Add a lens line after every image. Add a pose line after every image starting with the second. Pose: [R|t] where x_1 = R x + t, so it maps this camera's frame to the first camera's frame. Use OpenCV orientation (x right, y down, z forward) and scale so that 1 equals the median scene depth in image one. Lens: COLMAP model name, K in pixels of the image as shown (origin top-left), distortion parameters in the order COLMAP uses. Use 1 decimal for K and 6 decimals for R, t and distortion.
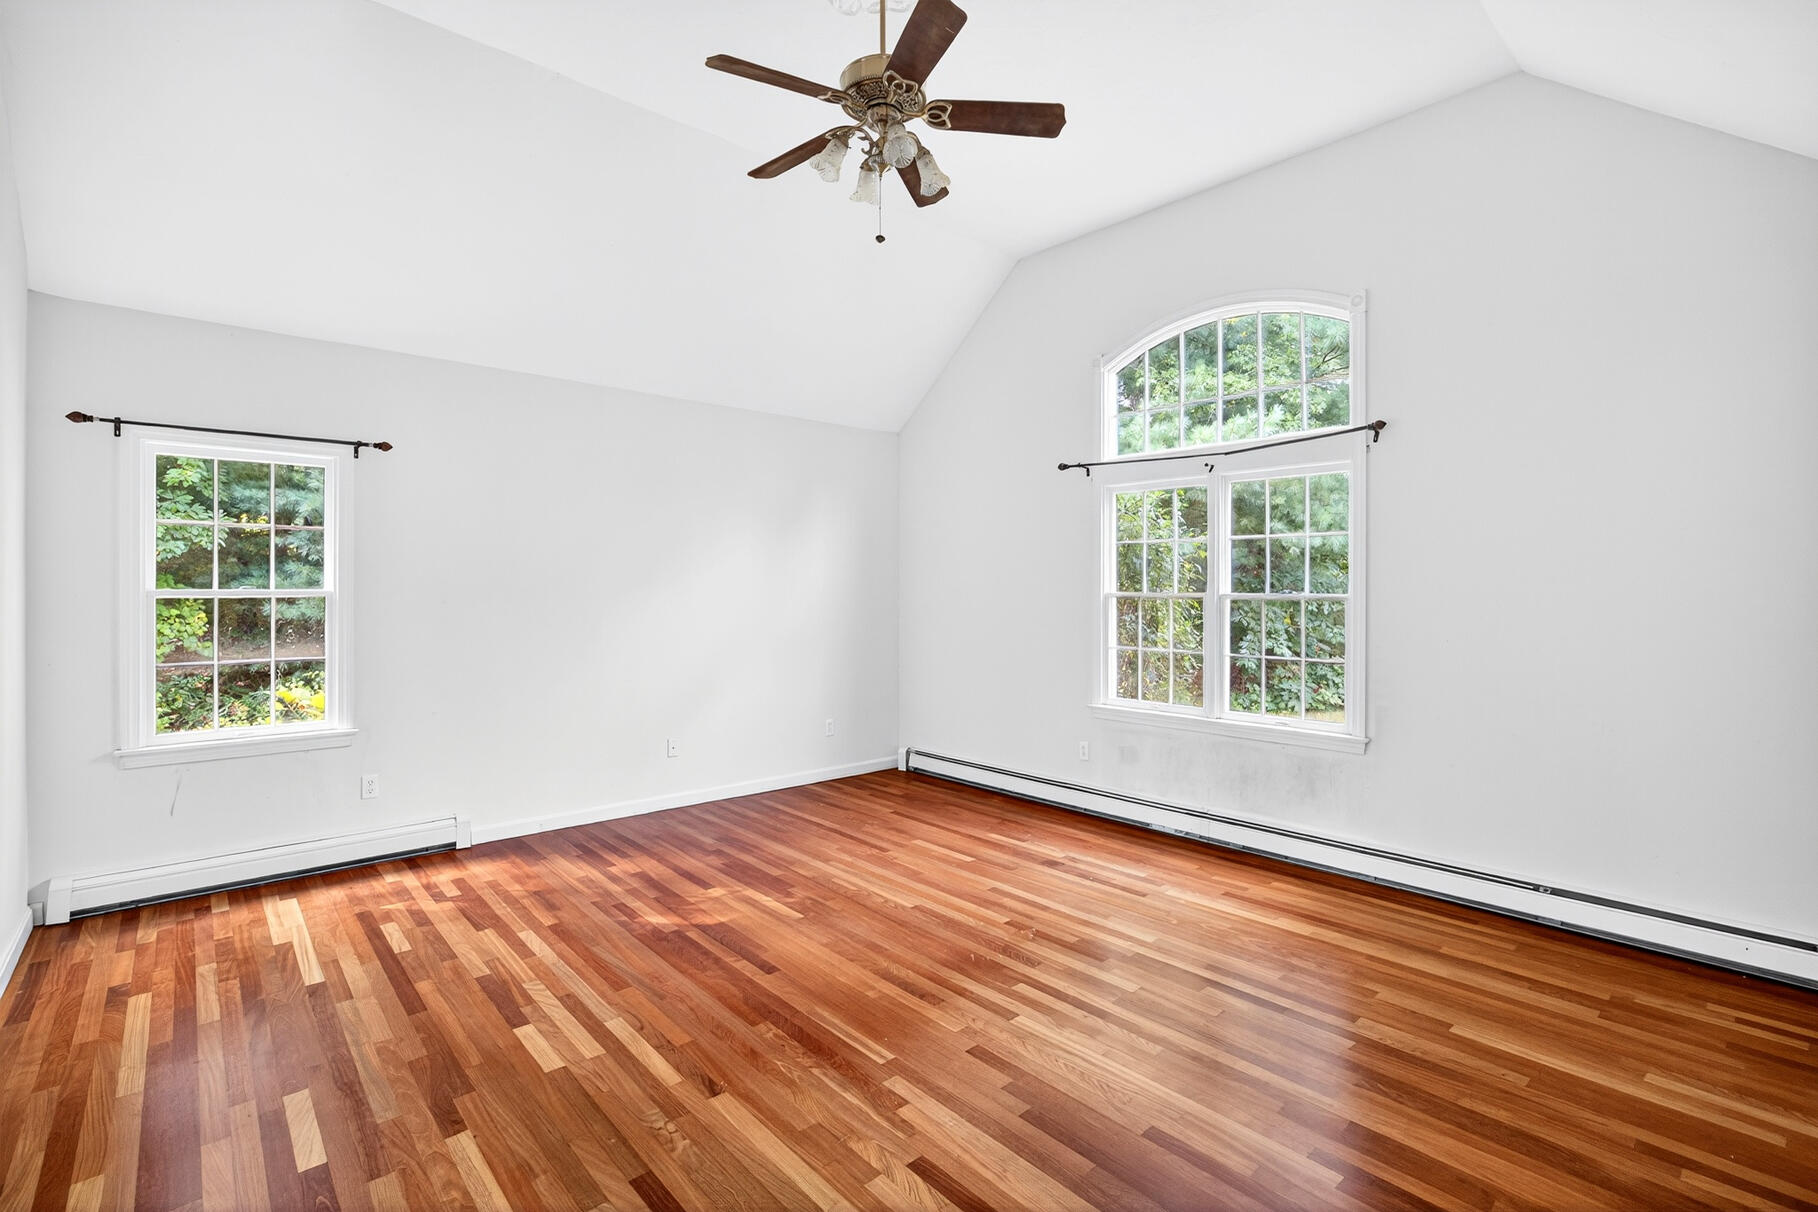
lens RADIAL K [[851.6, 0, 934.3], [0, 851.6, 579.0], [0, 0, 1]] dist [-0.011859, 0.001375]
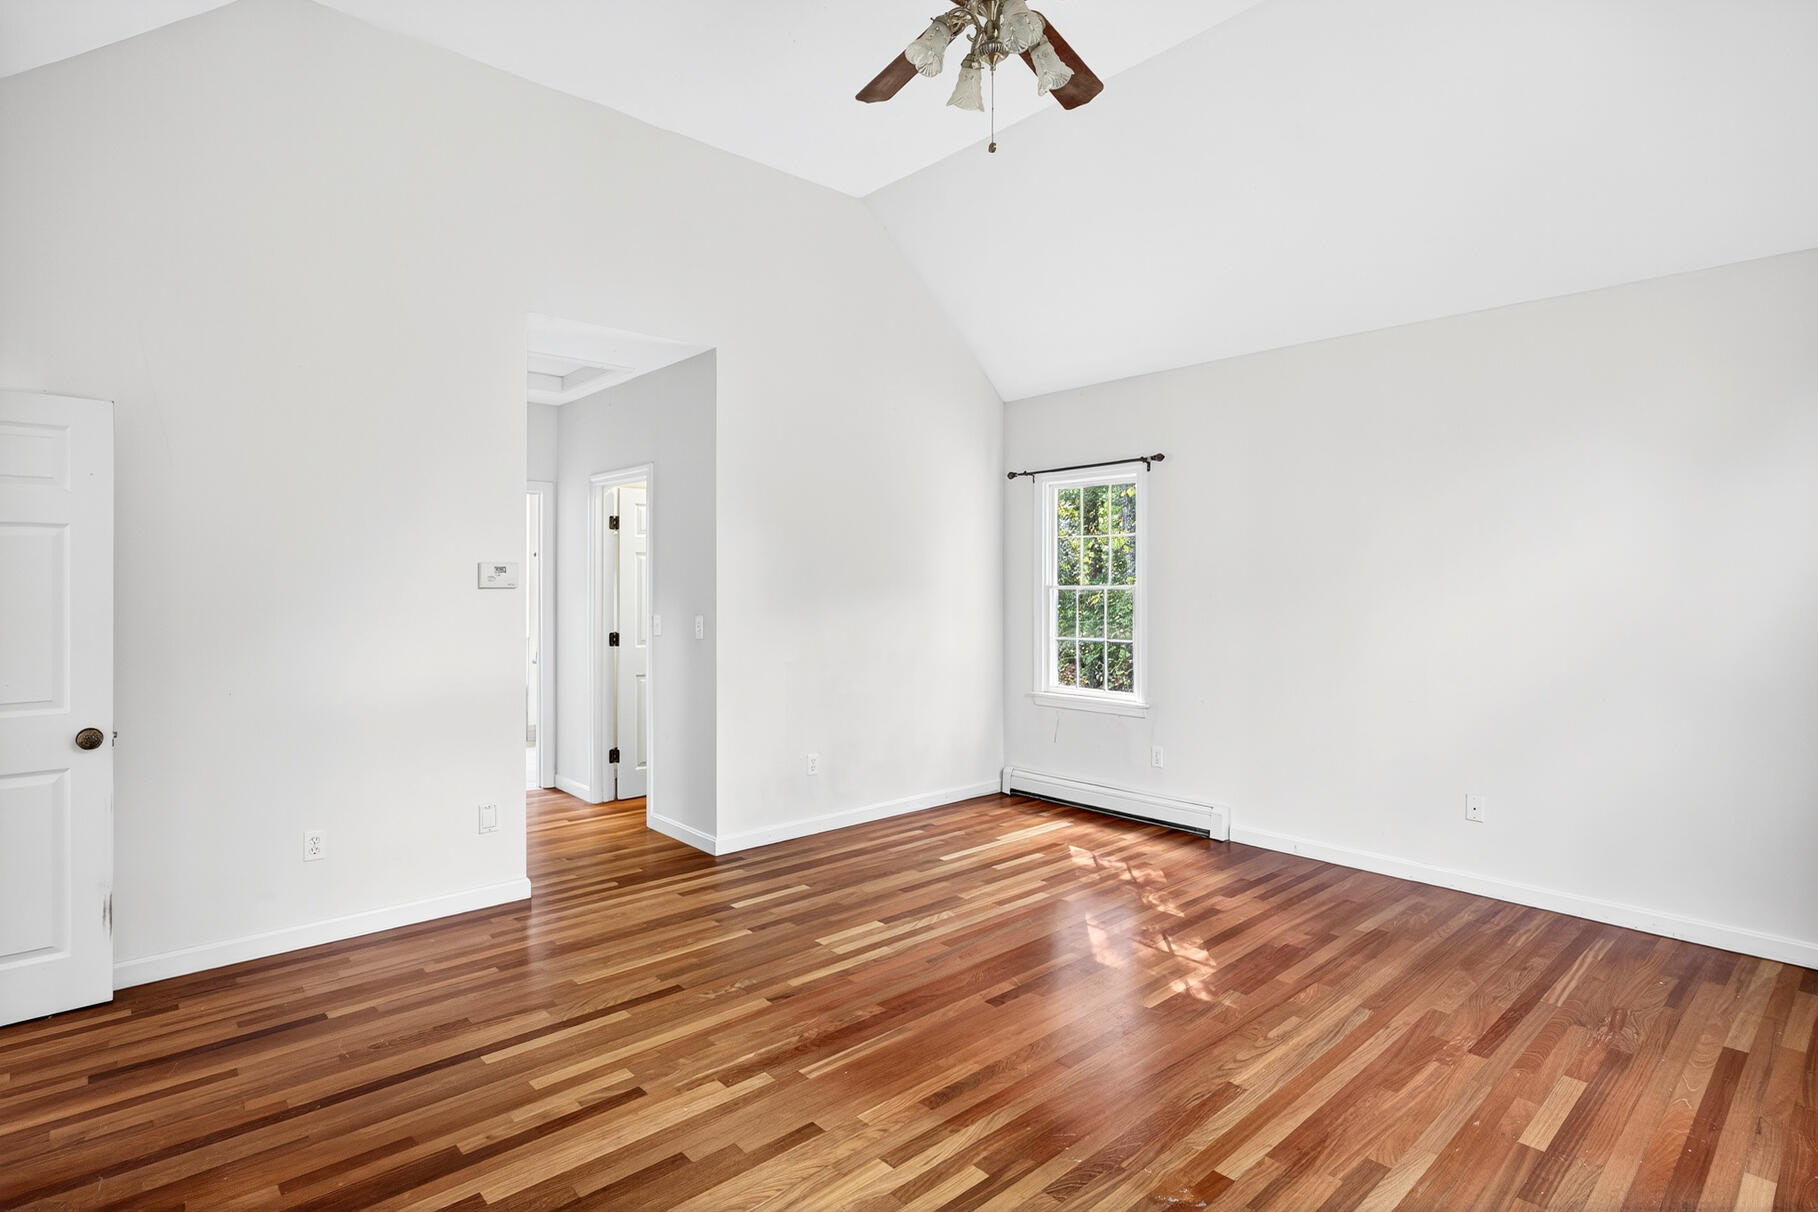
lens RADIAL K [[944.4, 0, 915.5], [0, 944.4, 587.8], [0, 0, 1]] dist [-0.010900, -0.000458]
pose [[-0.015495, 0.005903, -0.999863, 0.795321], [0.012514, 0.999905, 0.005709, 0.006338], [0.999802, -0.012424, -0.015567, 0.902814]]
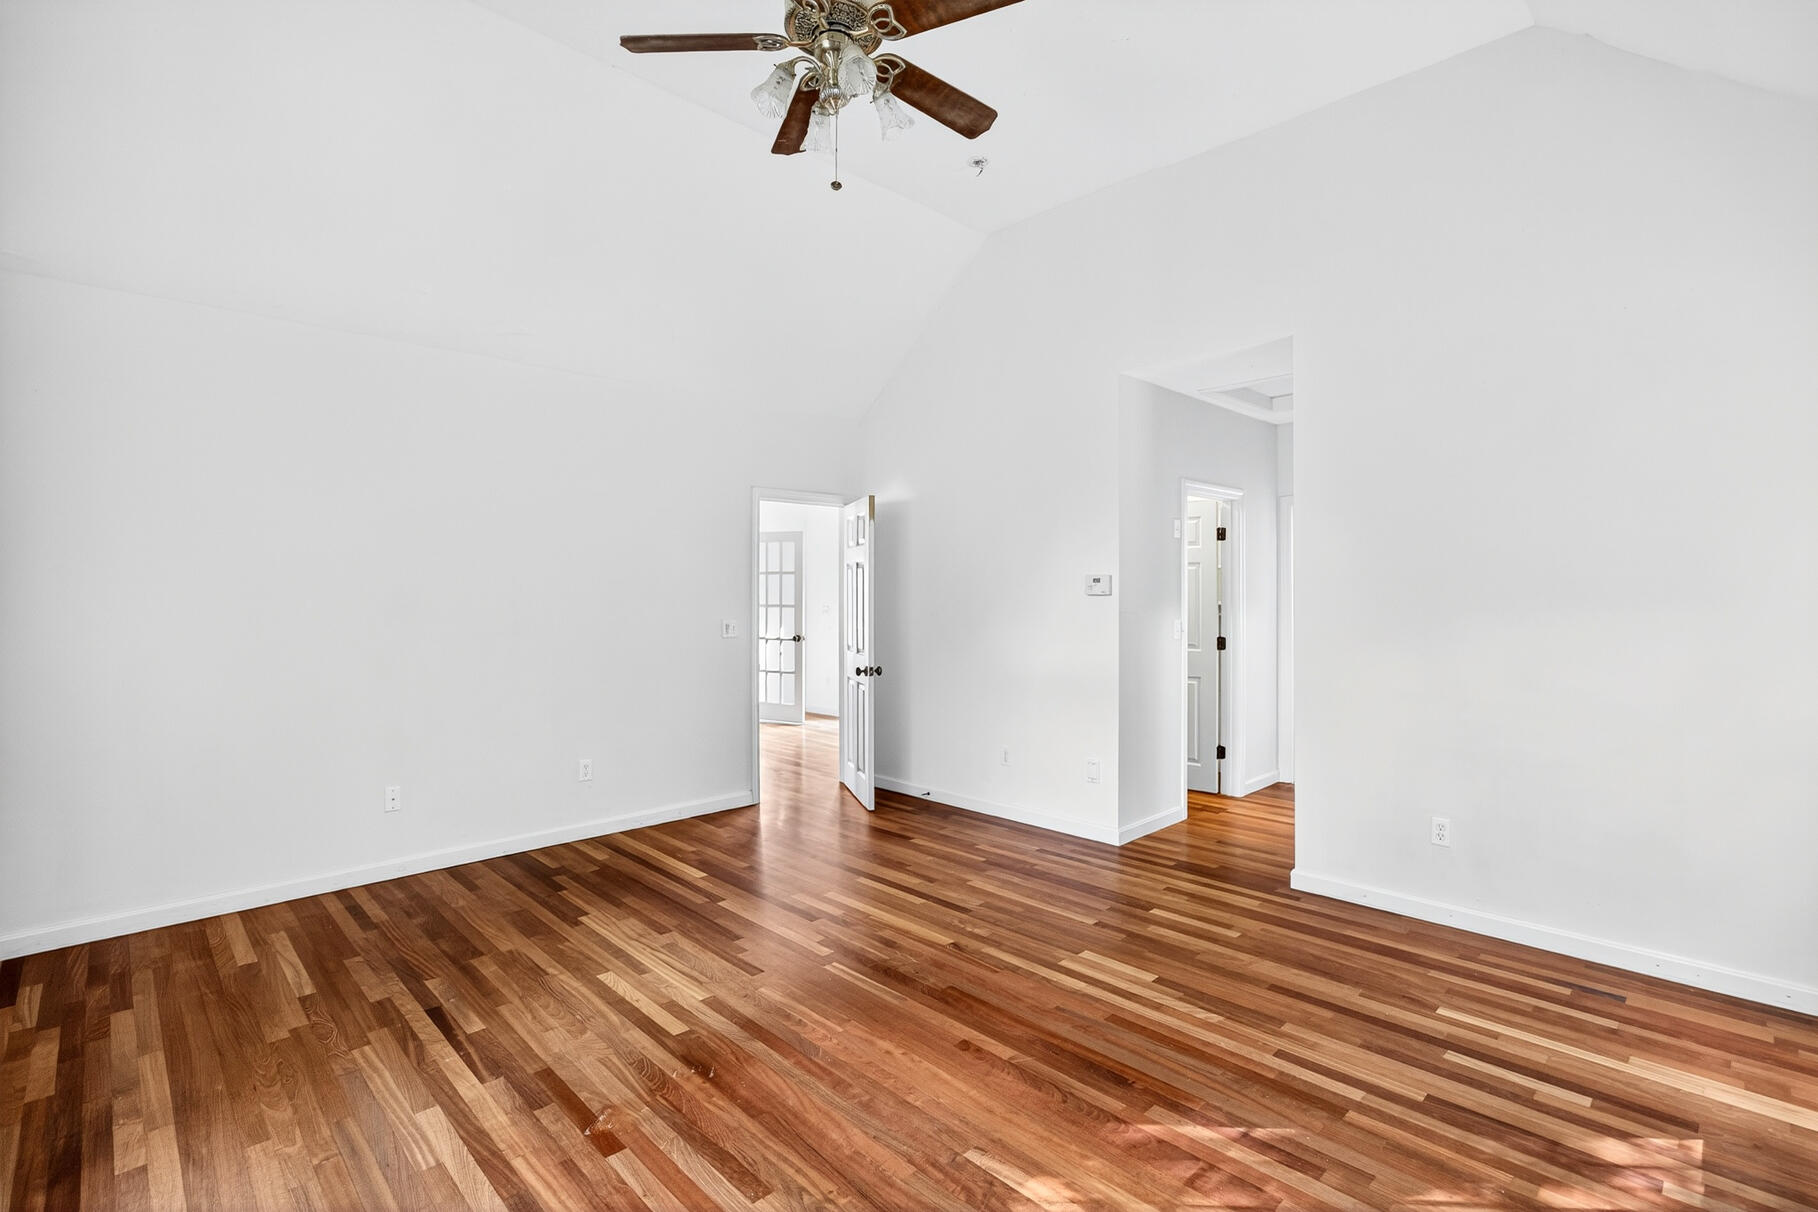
lens RADIAL K [[827.4, 0, 908.2], [0, 827.4, 597.3], [0, 0, 1]] dist [-0.003733, -0.000606]
pose [[-0.999983, -0.001216, -0.005636, -0.128517], [-0.001124, 0.999867, -0.016243, 0.034453], [0.005655, -0.016236, -0.999852, 1.752426]]
